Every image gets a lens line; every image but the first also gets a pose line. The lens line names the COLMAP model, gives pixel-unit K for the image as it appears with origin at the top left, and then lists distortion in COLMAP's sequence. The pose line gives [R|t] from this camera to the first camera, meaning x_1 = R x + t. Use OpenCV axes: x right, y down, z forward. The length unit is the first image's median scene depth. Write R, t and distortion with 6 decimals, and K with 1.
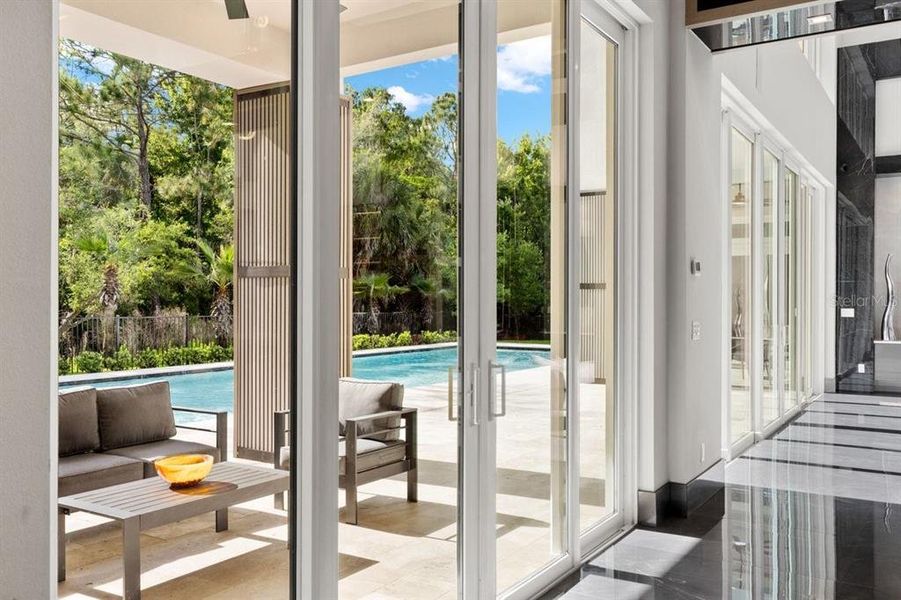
lens RADIAL K [[777.4, 0, 451.5], [0, 777.4, 299.0], [0, 0, 1]] dist [0.000847, 0.001692]
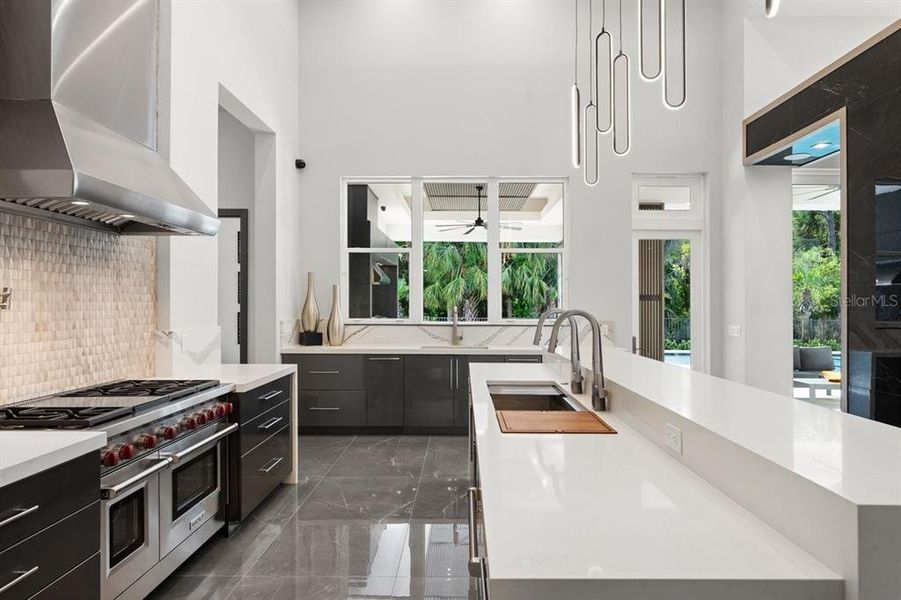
lens RADIAL K [[519.3, 0, 450.5], [0, 519.3, 301.1], [0, 0, 1]] dist [-0.004578, -0.000335]
pose [[0.527973, -0.009824, -0.849204, 0.095305], [0.007400, 0.999948, -0.006967, -0.013591], [0.849229, -0.002606, 0.528019, -0.219933]]
